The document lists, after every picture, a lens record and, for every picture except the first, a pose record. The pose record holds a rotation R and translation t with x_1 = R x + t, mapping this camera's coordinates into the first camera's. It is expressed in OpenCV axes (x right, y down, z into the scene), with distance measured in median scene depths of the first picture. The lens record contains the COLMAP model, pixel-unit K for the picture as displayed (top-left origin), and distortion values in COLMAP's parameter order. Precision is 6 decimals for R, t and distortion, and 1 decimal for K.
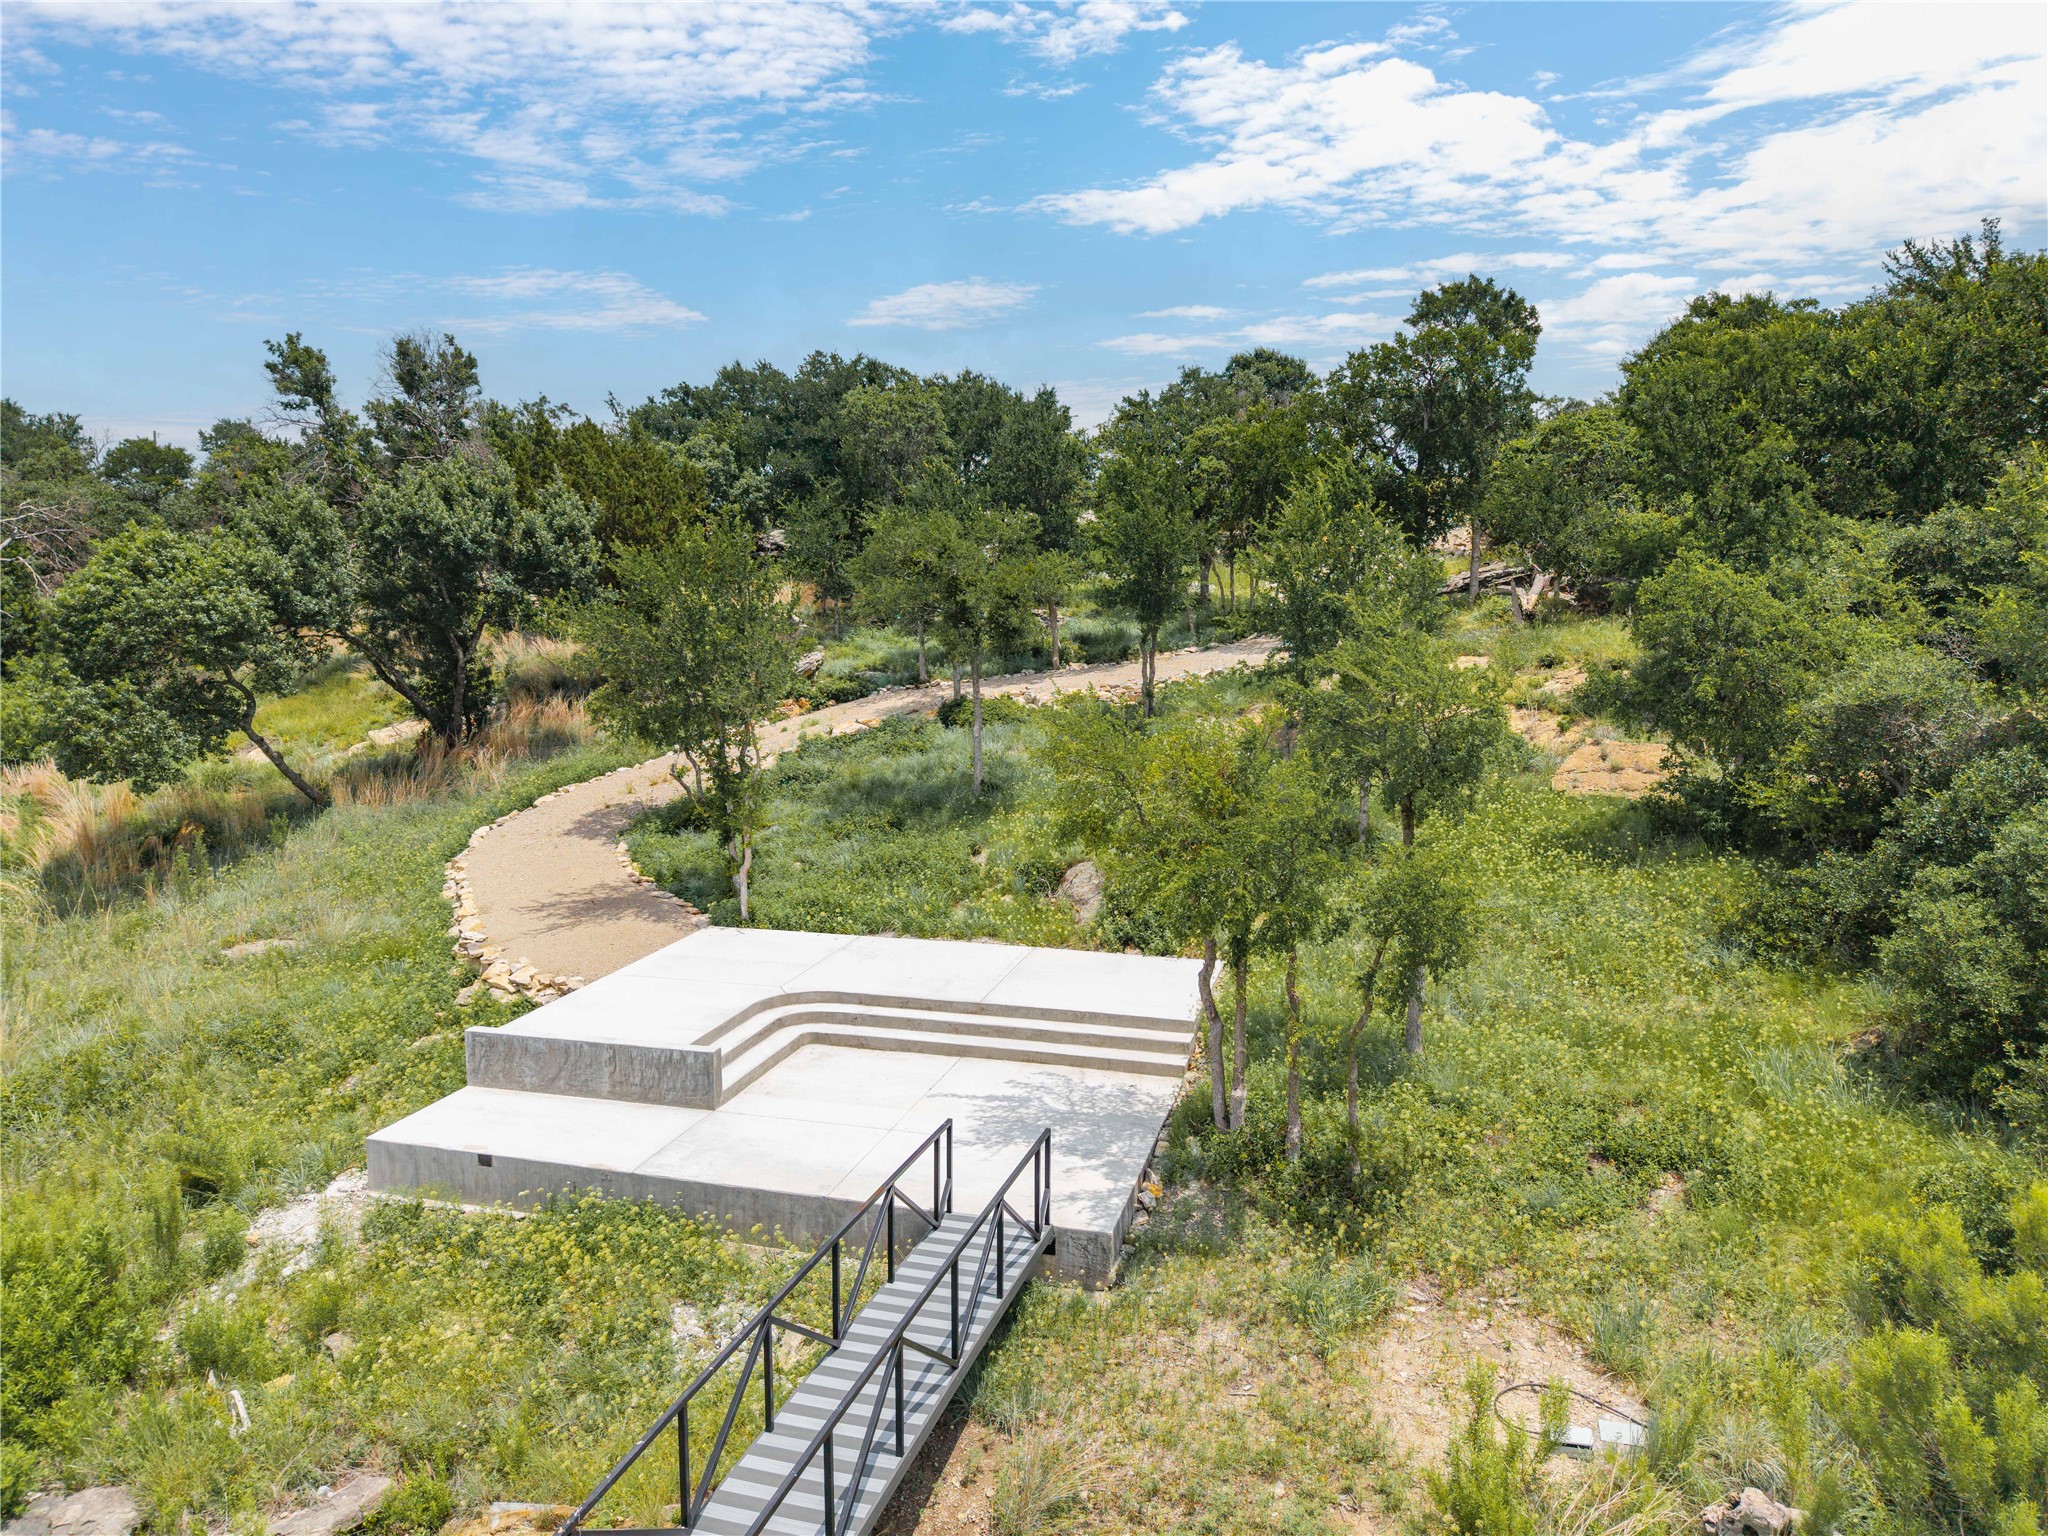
lens RADIAL K [[1381.7, 0, 1031.5], [0, 1381.7, 793.0], [0, 0, 1]] dist [0.032537, -0.004441]
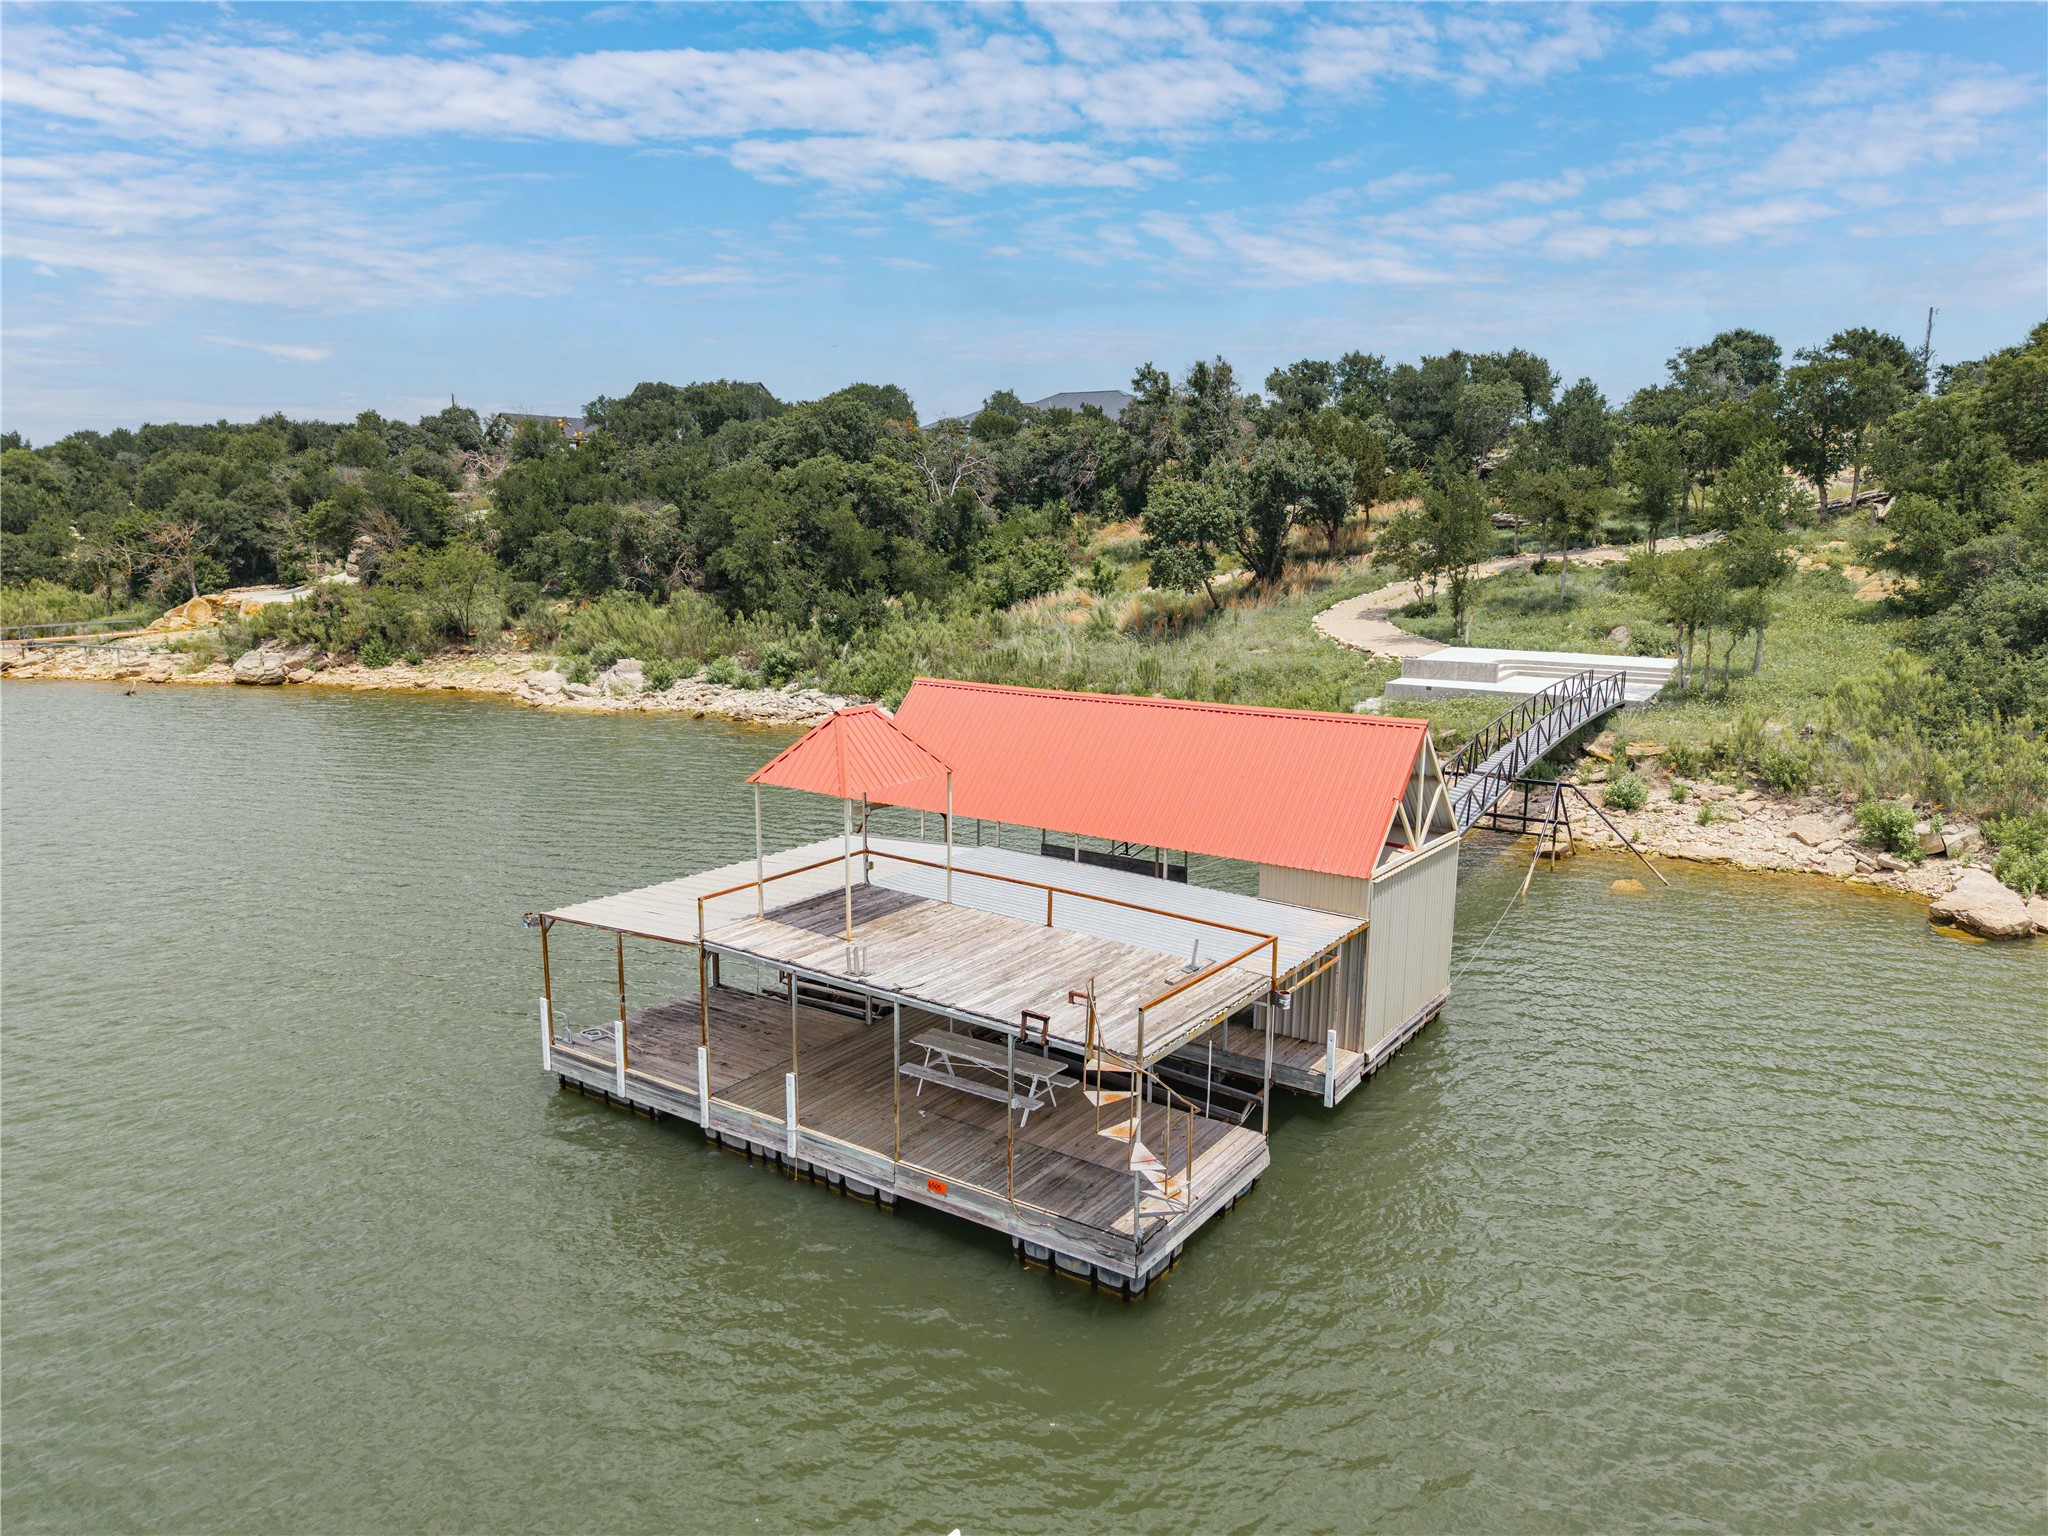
lens RADIAL K [[1375.4, 0, 1033.3], [0, 1375.4, 766.4], [0, 0, 1]] dist [0.010265, -0.005799]
pose [[0.952626, 0.058496, -0.298465, -0.142051], [-0.043508, 0.997447, 0.056623, 0.142688], [0.301015, -0.040955, 0.952739, -1.087083]]
